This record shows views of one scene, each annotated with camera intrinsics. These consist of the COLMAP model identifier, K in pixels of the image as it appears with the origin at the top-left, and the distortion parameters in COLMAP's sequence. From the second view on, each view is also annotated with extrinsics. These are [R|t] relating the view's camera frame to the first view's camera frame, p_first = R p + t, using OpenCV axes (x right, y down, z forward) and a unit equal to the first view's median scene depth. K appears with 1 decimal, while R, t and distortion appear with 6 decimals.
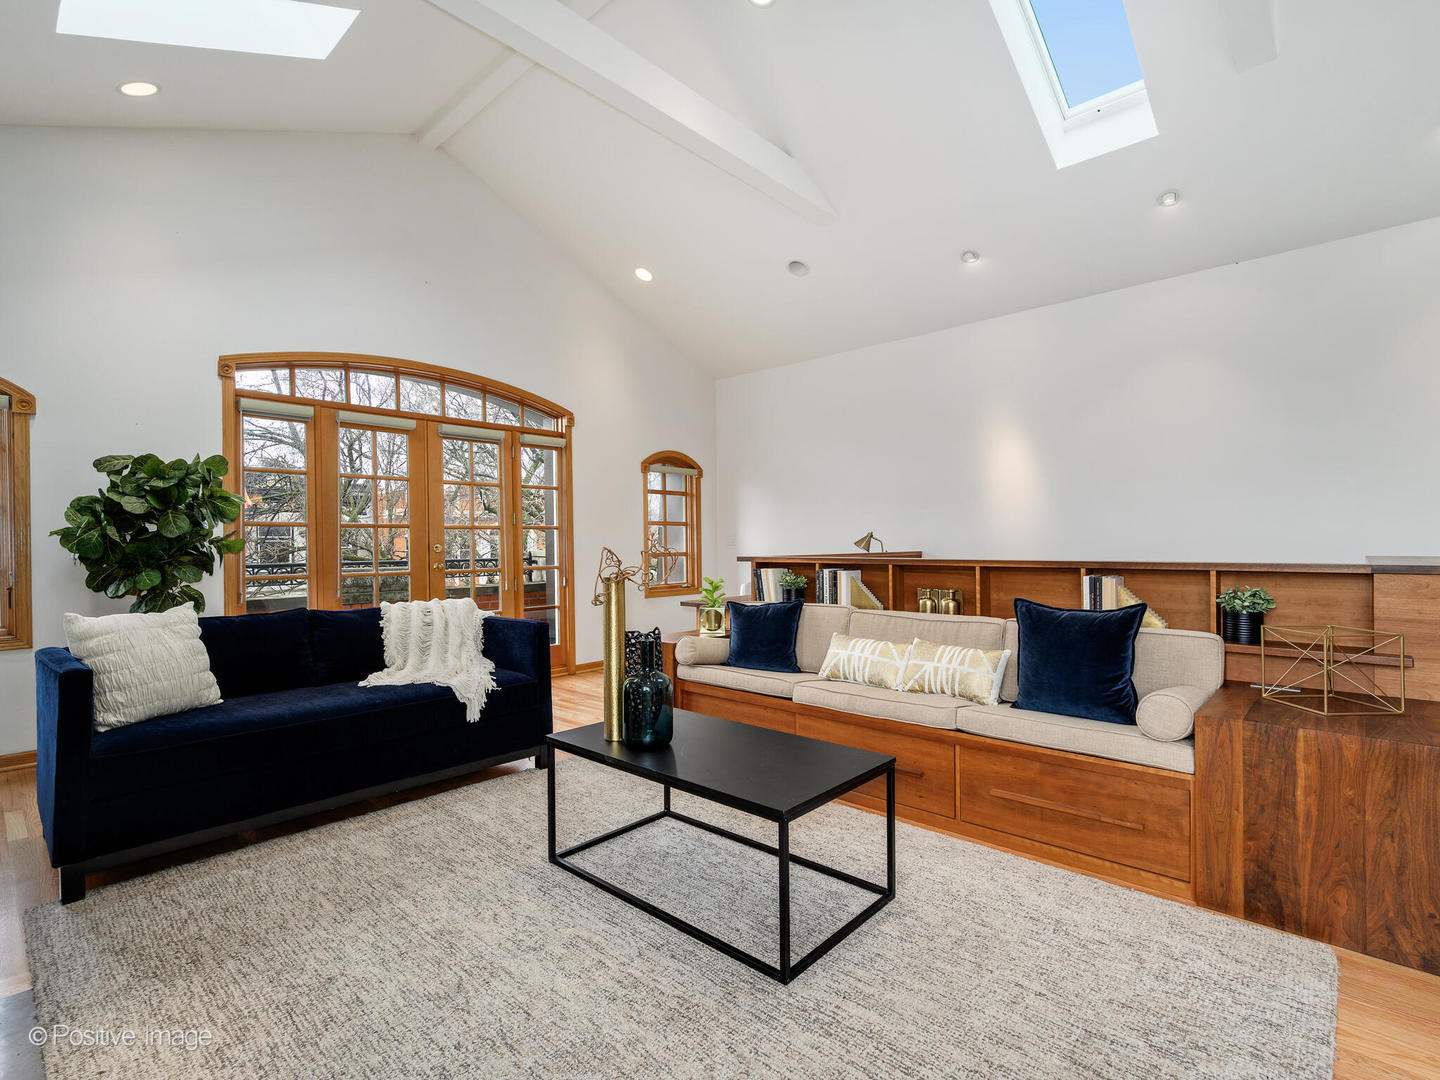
lens RADIAL K [[703.4, 0, 713.5], [0, 703.4, 538.5], [0, 0, 1]] dist [-0.001290, -0.000157]
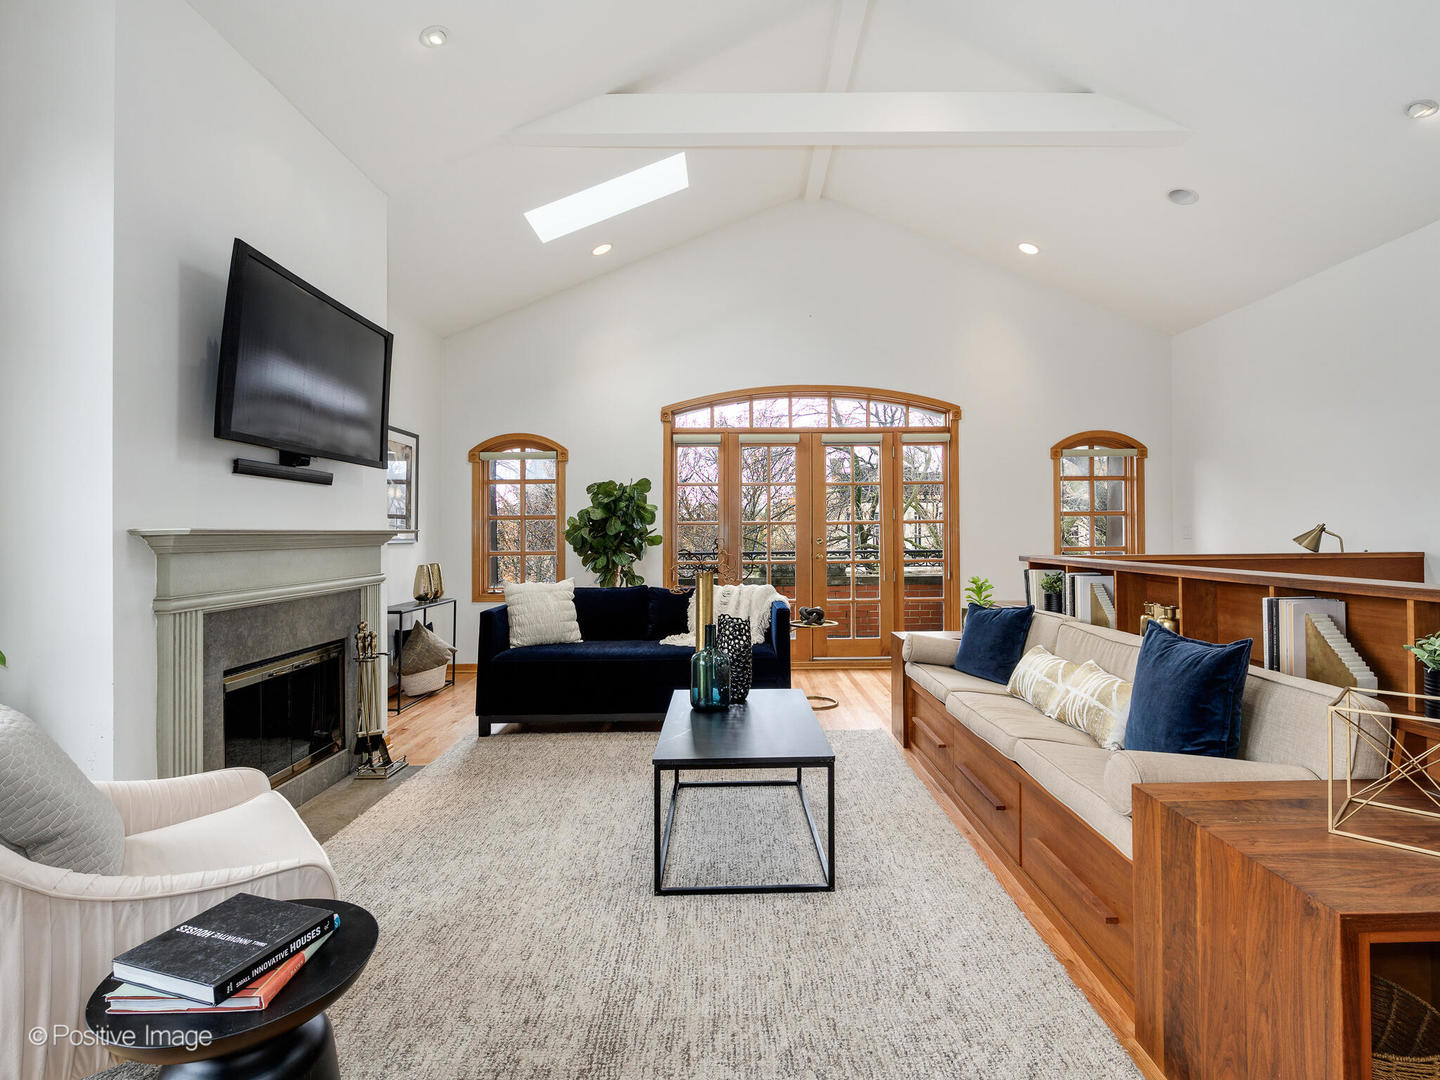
lens RADIAL K [[734.4, 0, 749.8], [0, 734.4, 522.8], [0, 0, 1]] dist [-0.006178, -0.001420]
pose [[0.700539, -0.009022, -0.713557, 0.575840], [0.007882, 0.999957, -0.004905, -0.017502], [0.713570, -0.002188, 0.700580, 0.093632]]
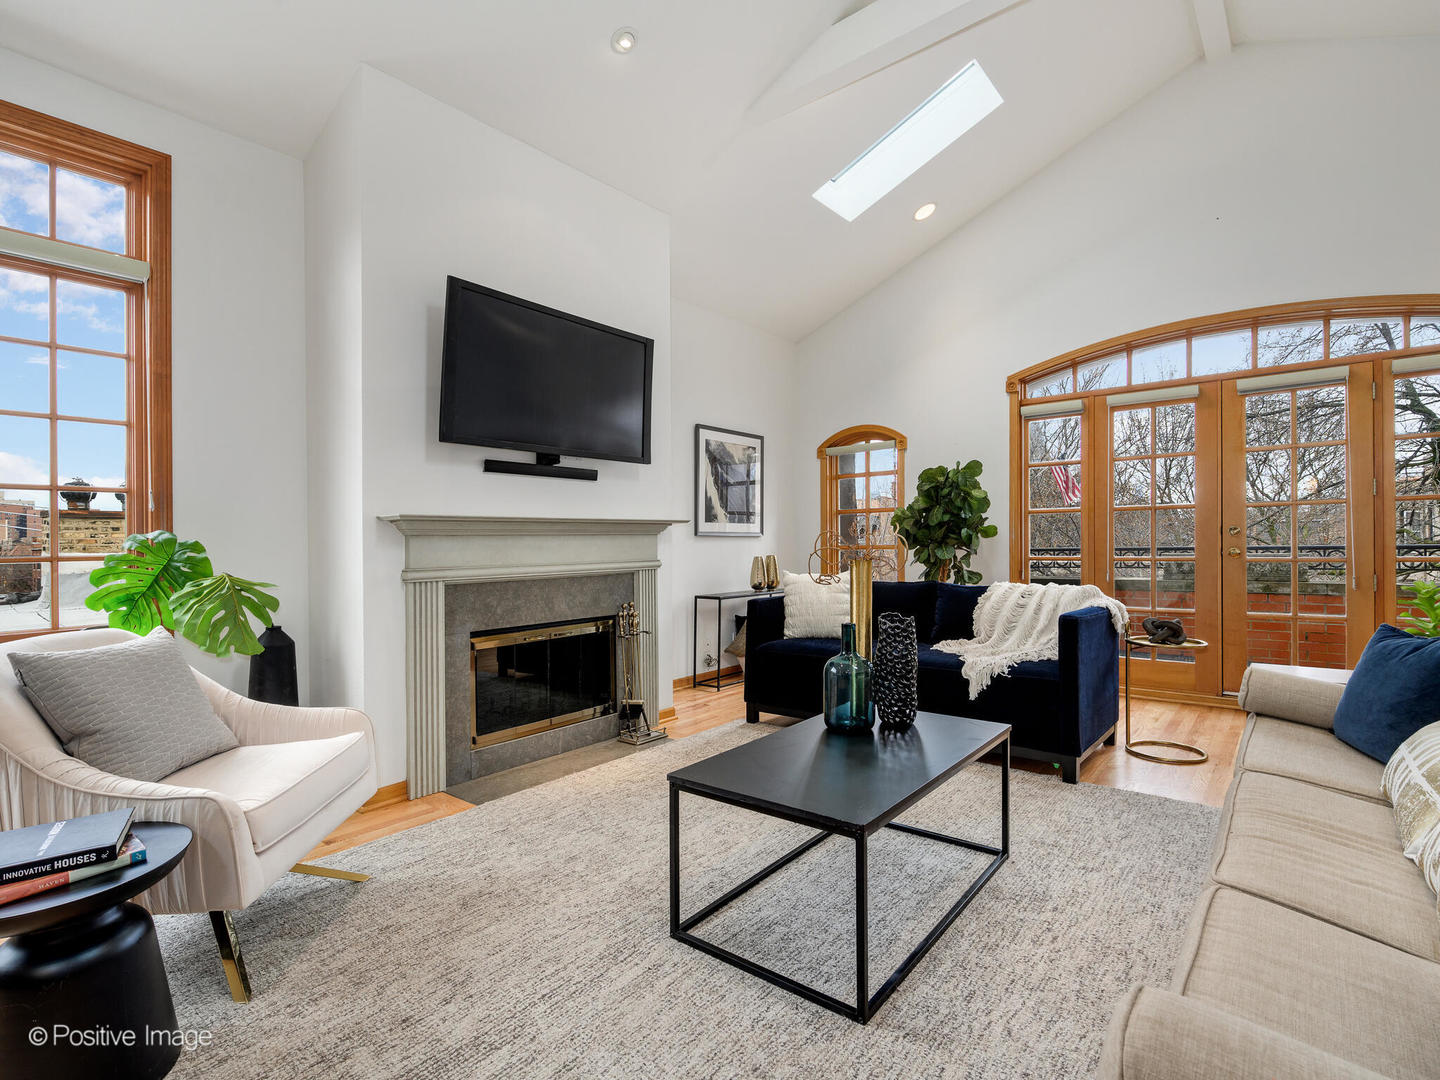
lens RADIAL K [[703.4, 0, 737.2], [0, 703.4, 538.8], [0, 0, 1]] dist [-0.001290, -0.000157]
pose [[0.078138, 0.000767, -0.996942, 0.574096], [0.020845, 0.999780, 0.002403, 0.013369], [0.996725, -0.020969, 0.078105, 0.503109]]
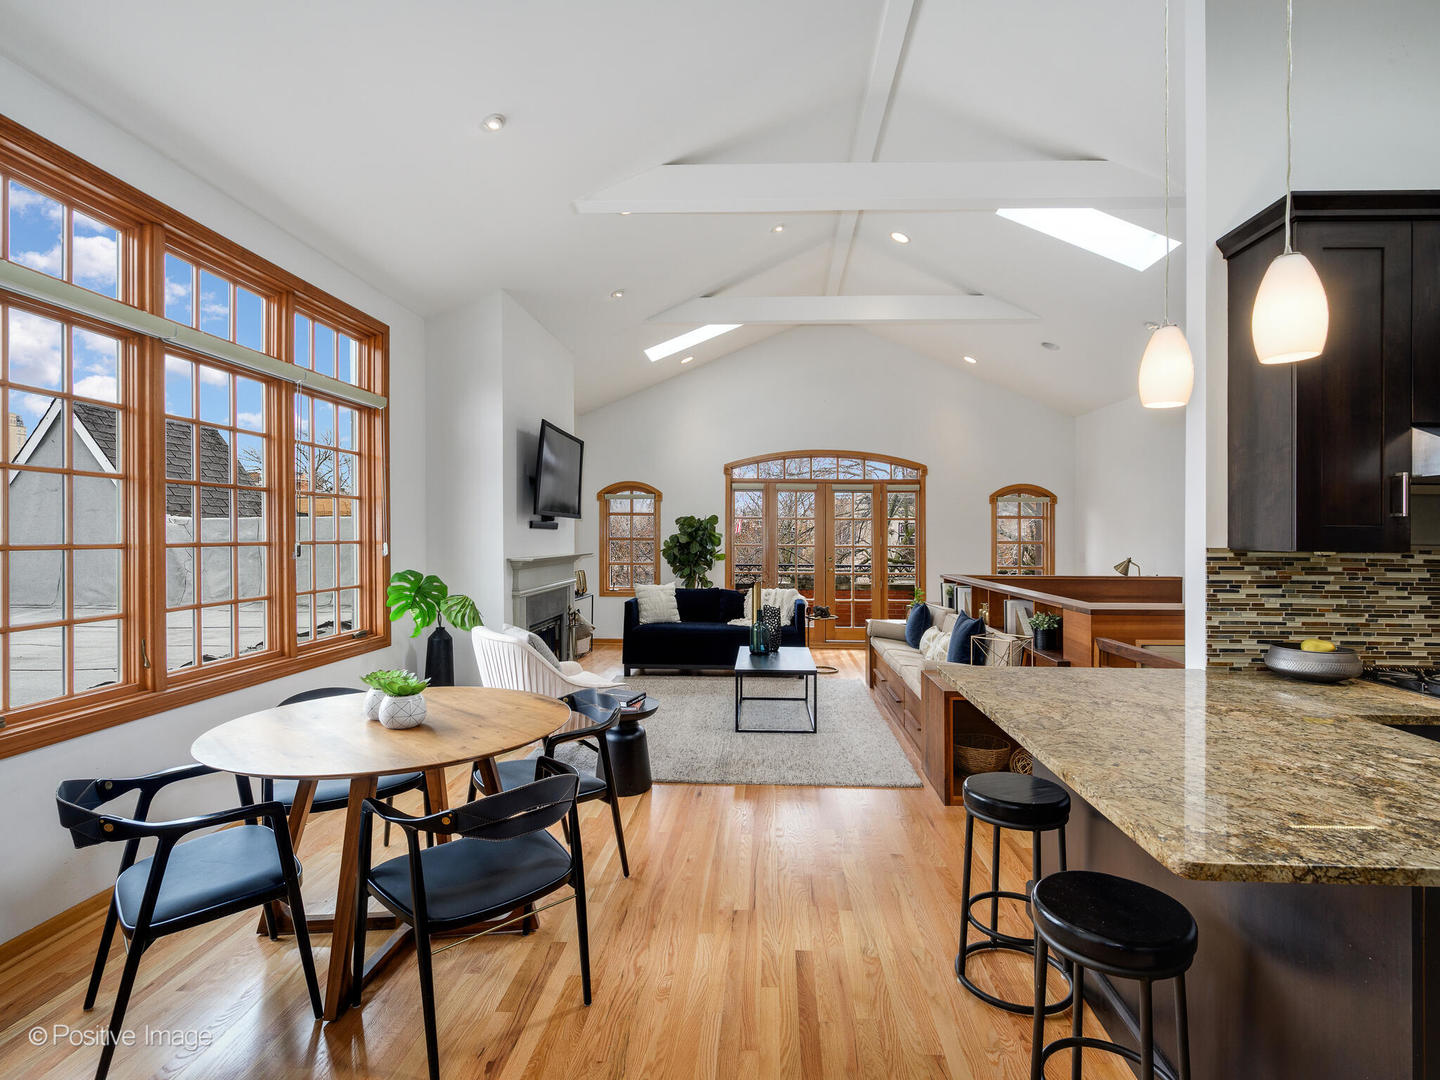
lens RADIAL K [[703.4, 0, 756.7], [0, 703.4, 548.8], [0, 0, 1]] dist [-0.001290, -0.000157]
pose [[0.680064, 0.022004, -0.732822, 1.051107], [-0.005106, 0.999667, 0.025278, -0.075008], [0.733135, -0.013449, 0.679951, -0.412249]]
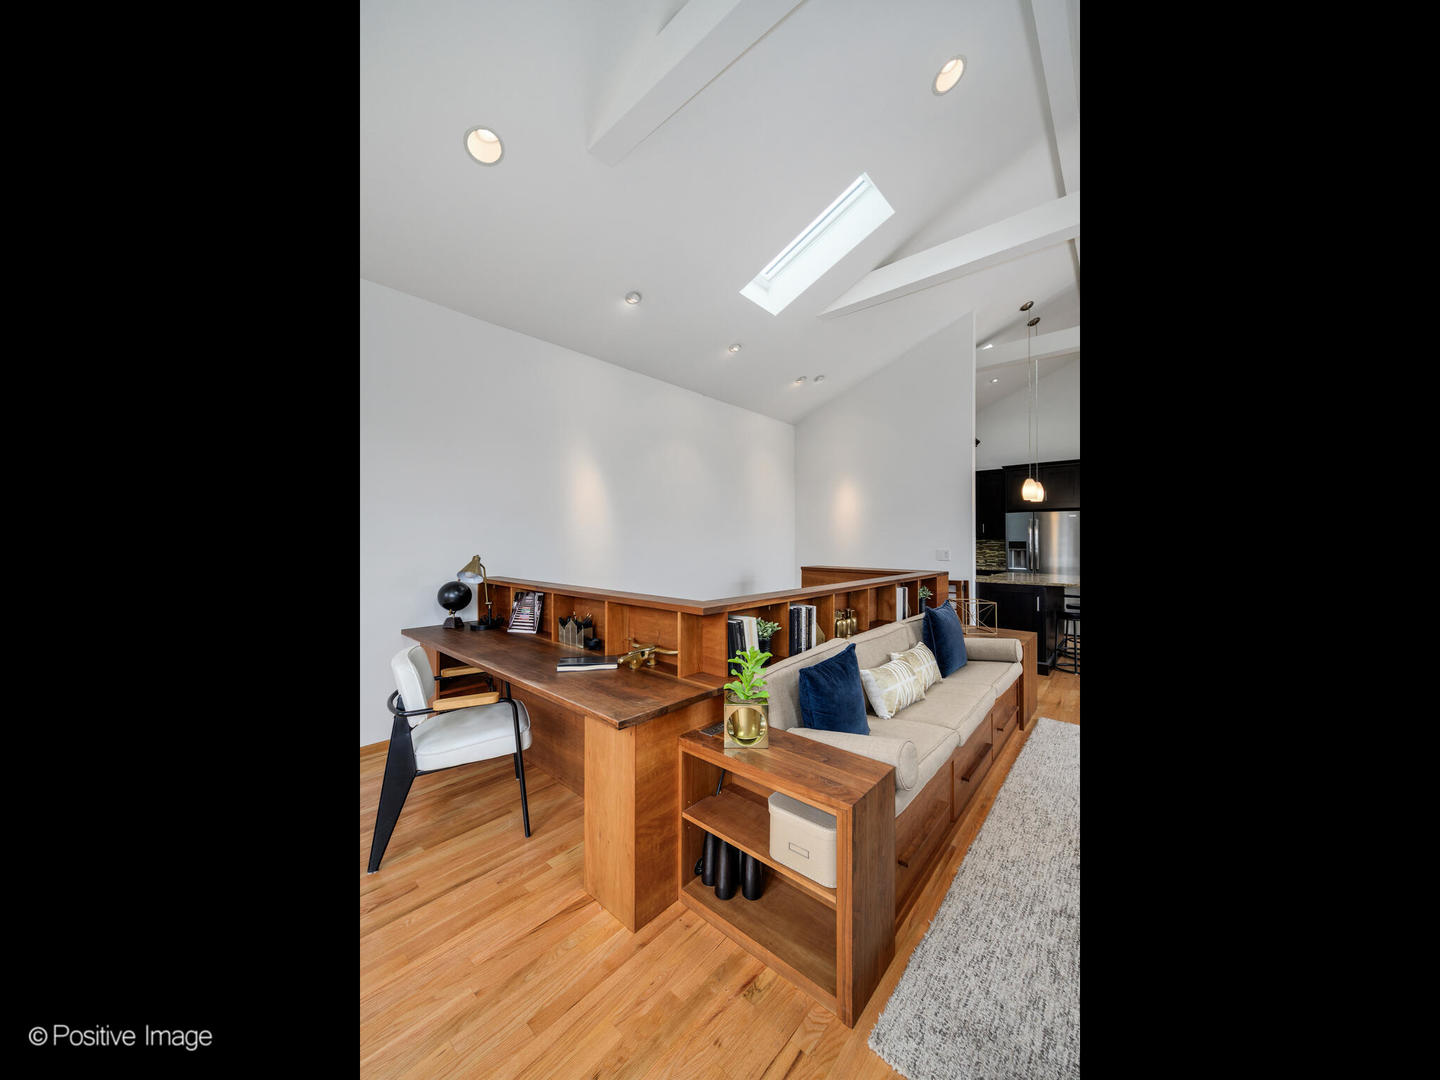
lens RADIAL K [[465.2, 0, 721.1], [0, 465.2, 537.9], [0, 0, 1]] dist [0.000151, -0.000086]
pose [[-0.052759, 0.014388, 0.998504, -0.455037], [-0.010634, 0.999831, -0.014969, -0.037295], [-0.998551, -0.011408, -0.052597, 1.205688]]
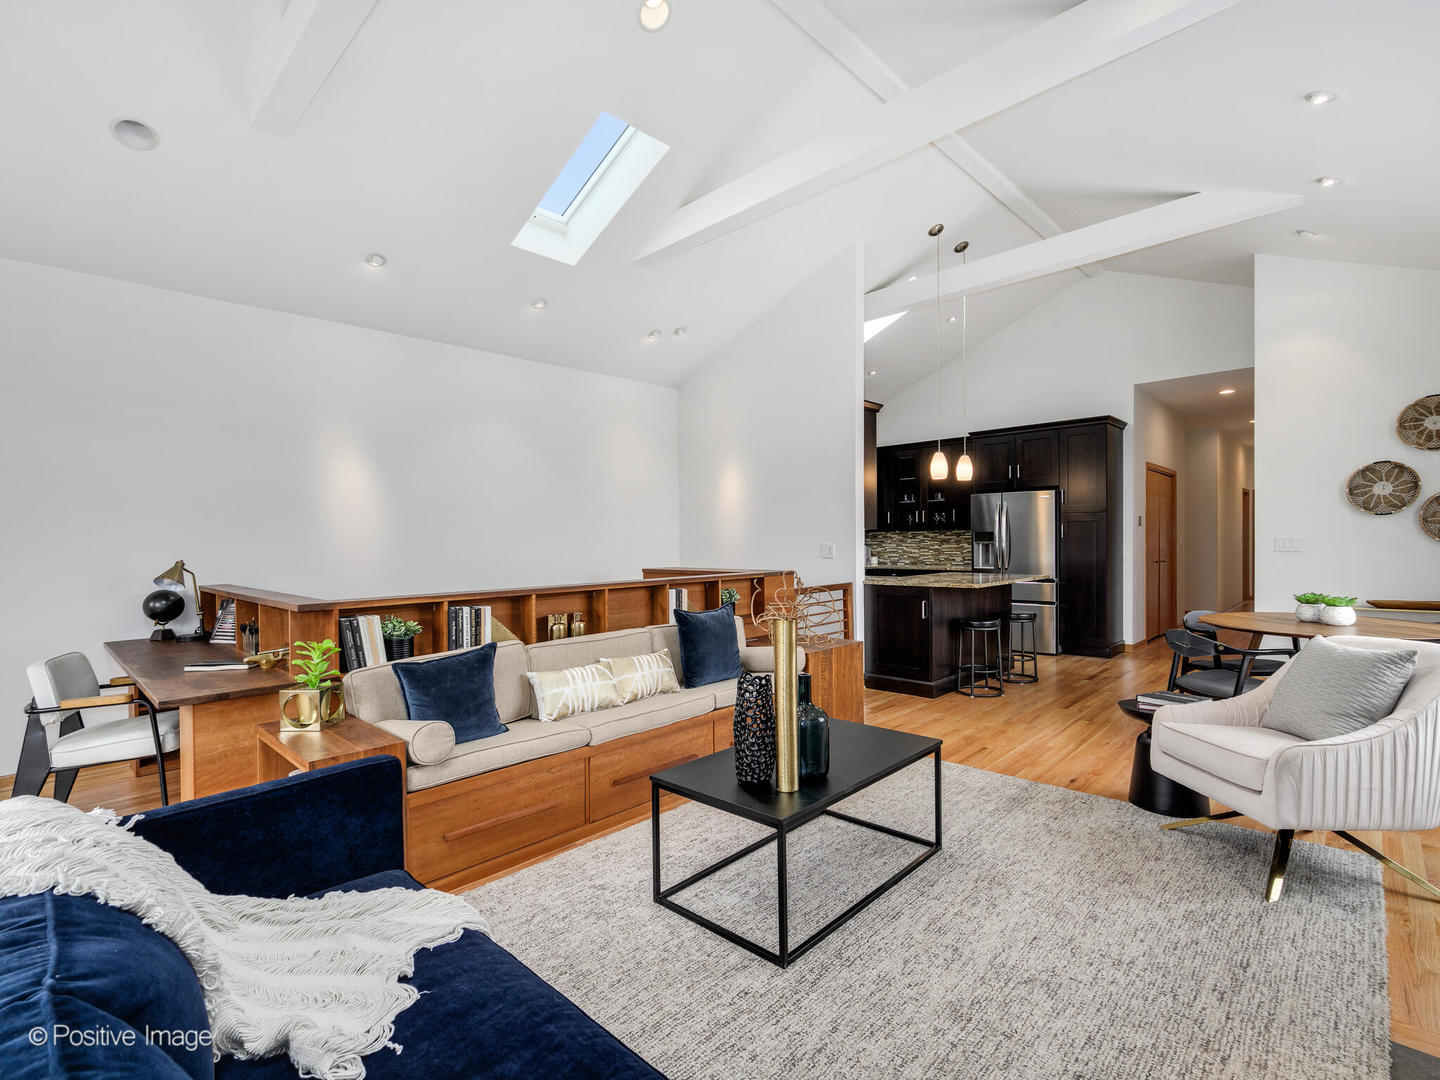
lens RADIAL K [[682.9, 0, 735.6], [0, 682.9, 545.0], [0, 0, 1]] dist [-0.002576, 0.000547]
pose [[-0.002280, 0.002145, 0.999995, -0.706849], [0.010637, 0.999941, -0.002120, -0.027846], [-0.999941, 0.010632, -0.002303, 0.714854]]
